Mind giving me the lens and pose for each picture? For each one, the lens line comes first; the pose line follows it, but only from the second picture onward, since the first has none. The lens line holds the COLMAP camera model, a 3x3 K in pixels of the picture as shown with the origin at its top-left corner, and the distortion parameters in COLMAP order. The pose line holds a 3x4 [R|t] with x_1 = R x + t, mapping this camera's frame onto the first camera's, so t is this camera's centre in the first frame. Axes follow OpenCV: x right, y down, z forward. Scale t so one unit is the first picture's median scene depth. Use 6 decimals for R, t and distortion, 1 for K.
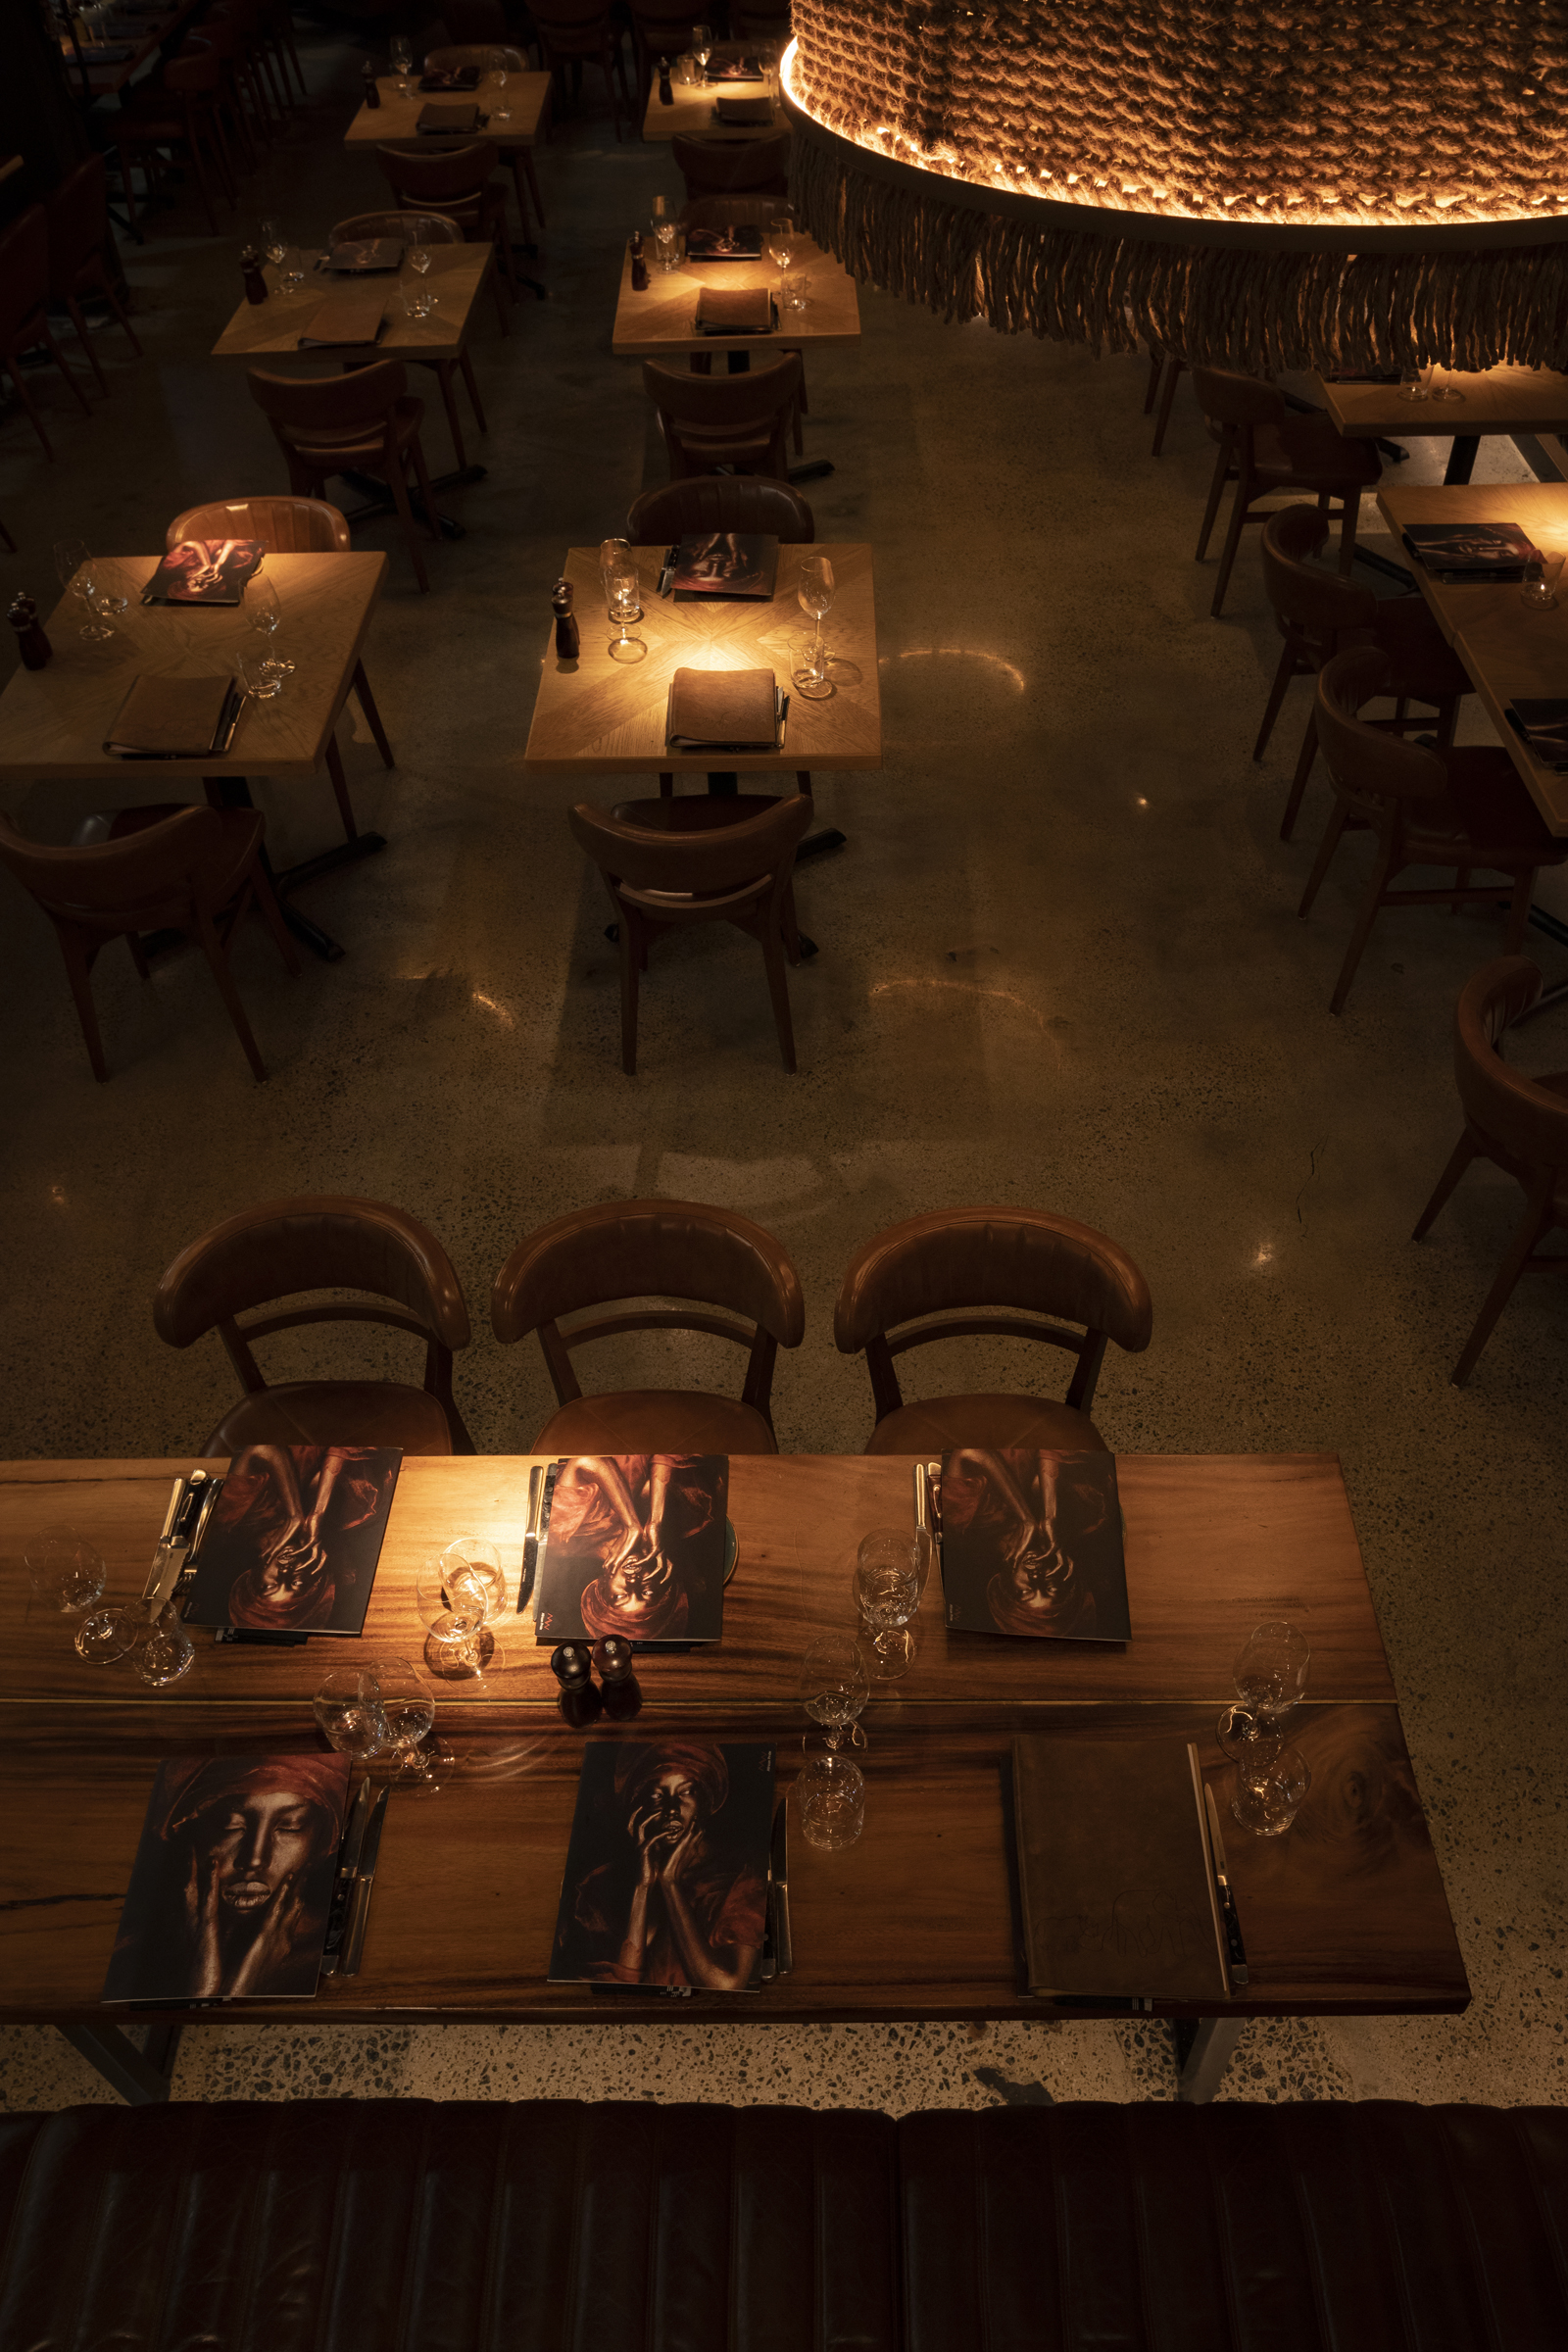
lens RADIAL K [[1649.6, 0, 784.0], [0, 1649.6, 1176.0], [0, 0, 1]] dist [0.001614, 0.001154]
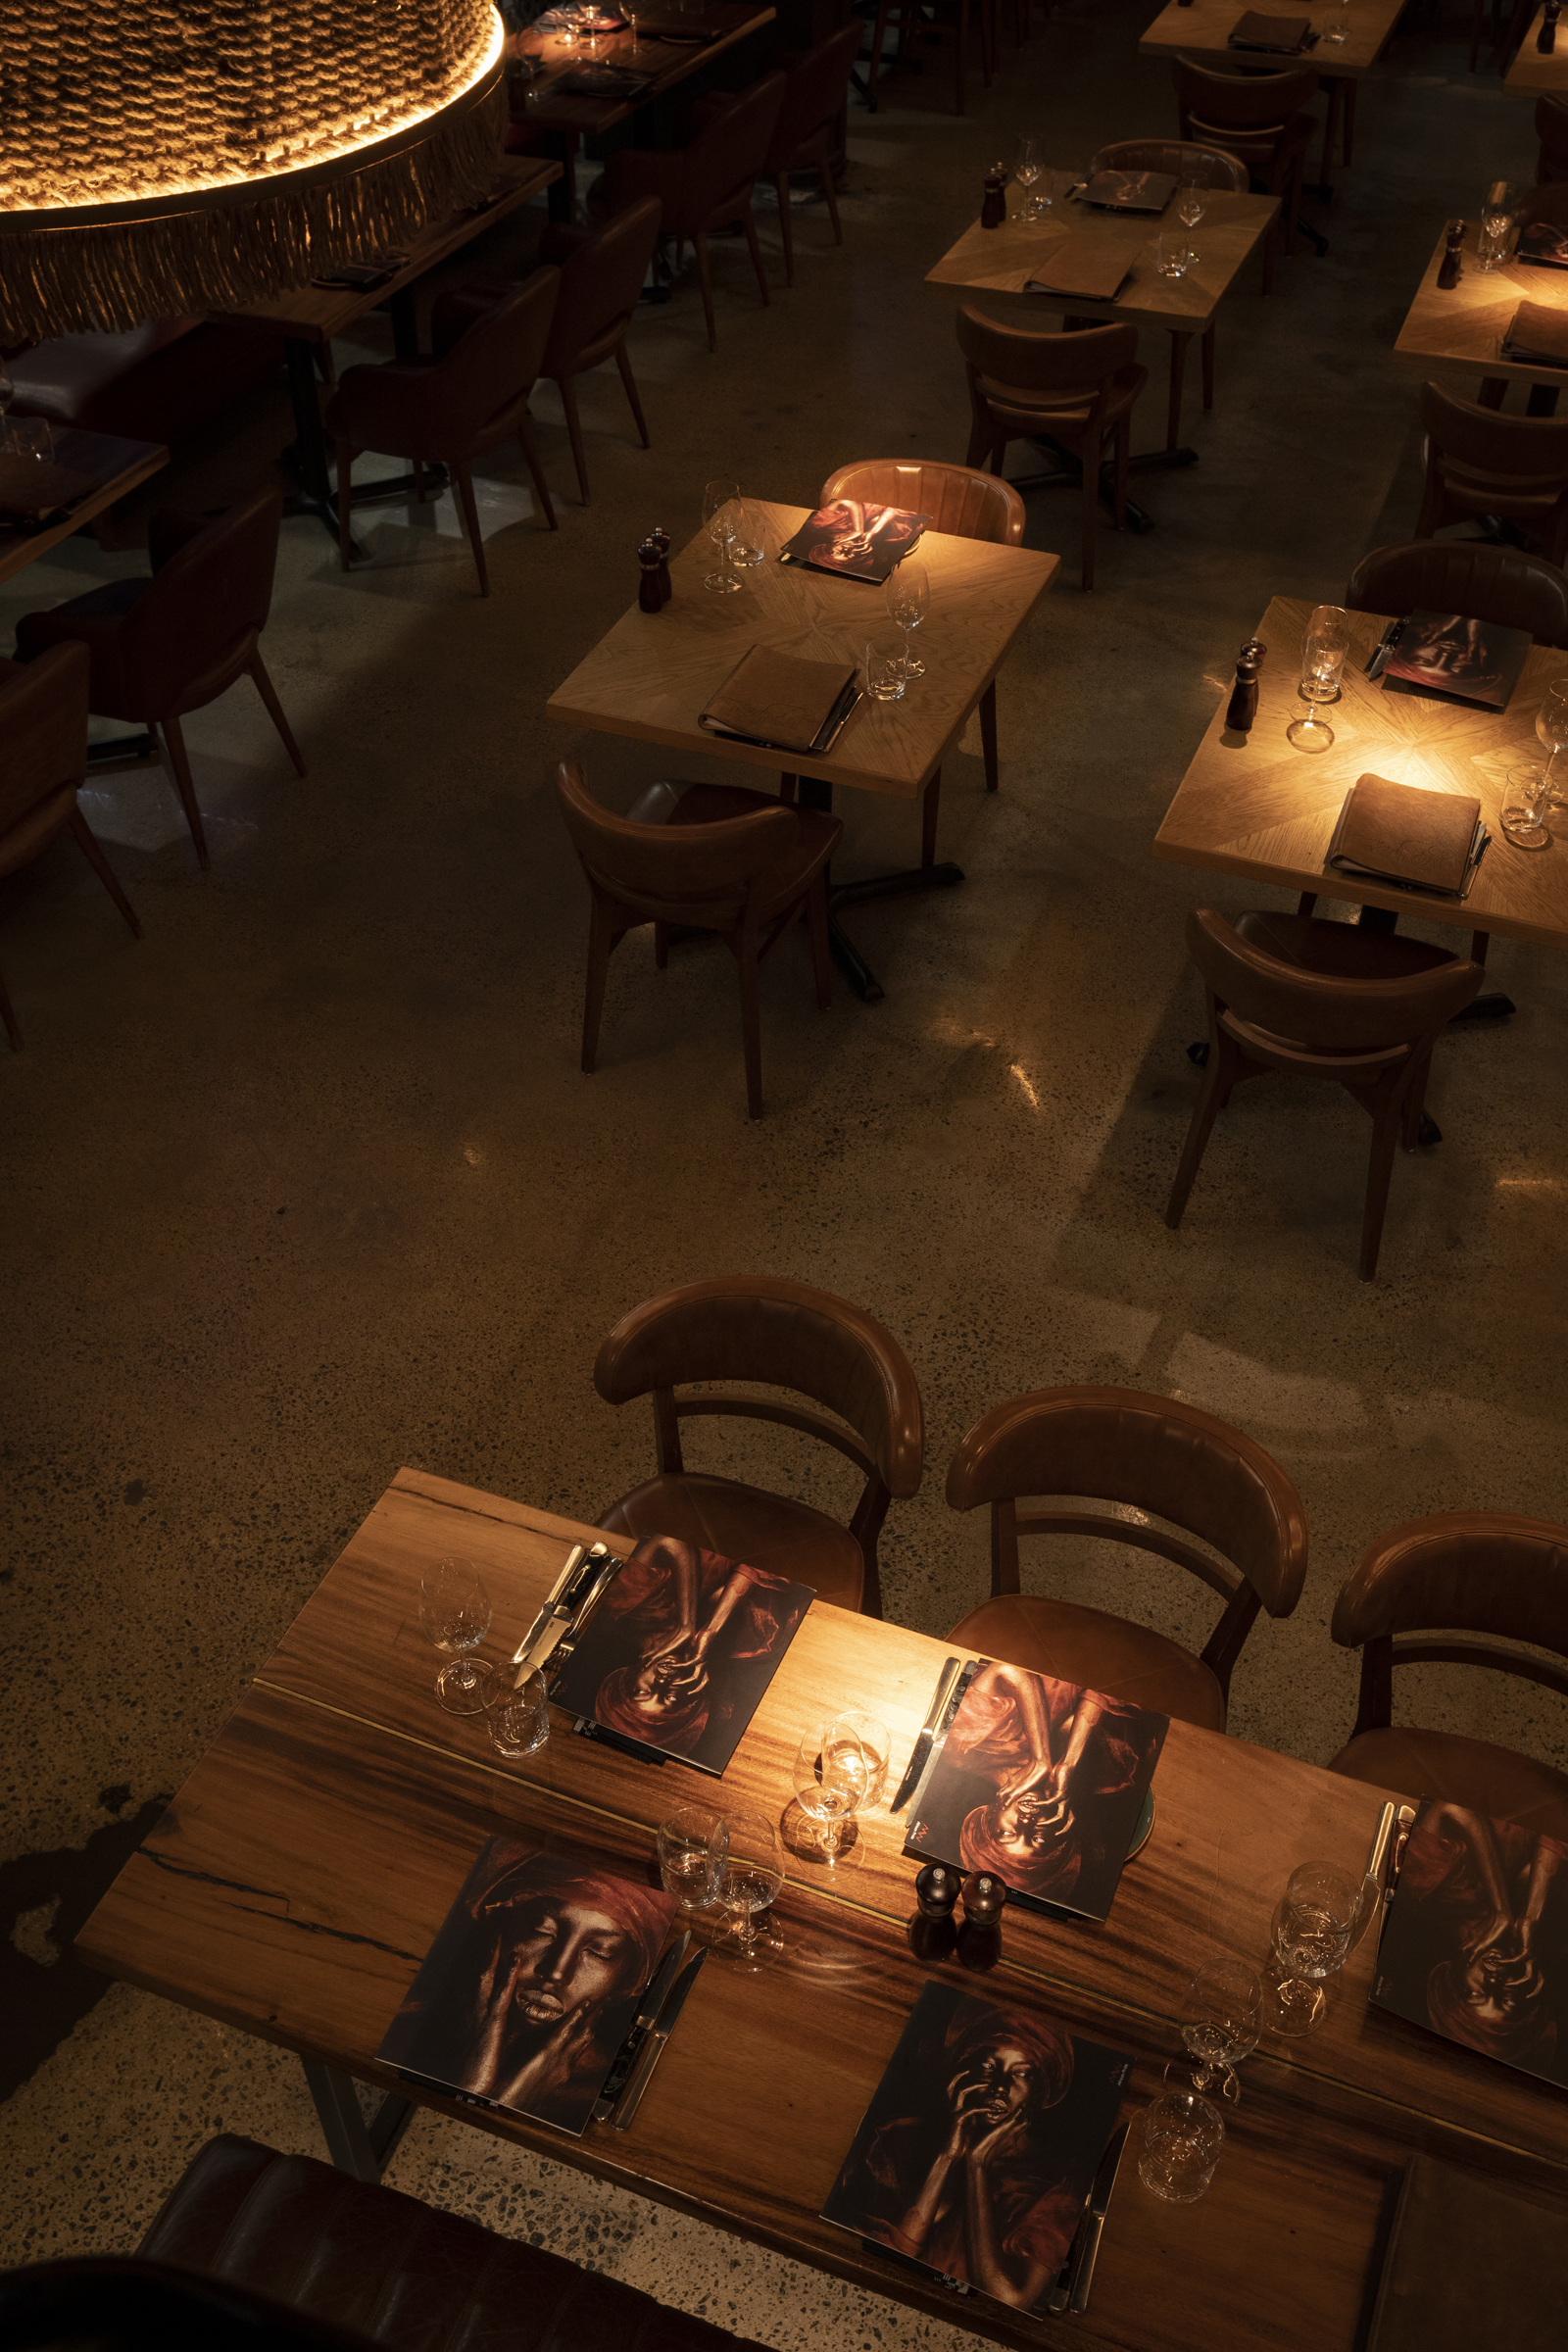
lens RADIAL K [[2204.8, 0, 784.0], [0, 2204.8, 1176.0], [0, 0, 1]] dist [-0.015623, 0.022504]
pose [[0.931746, 0.267821, -0.245198, -0.010911], [-0.278155, 0.960504, -0.007857, -0.024728], [0.233409, 0.075524, 0.969441, -0.121258]]
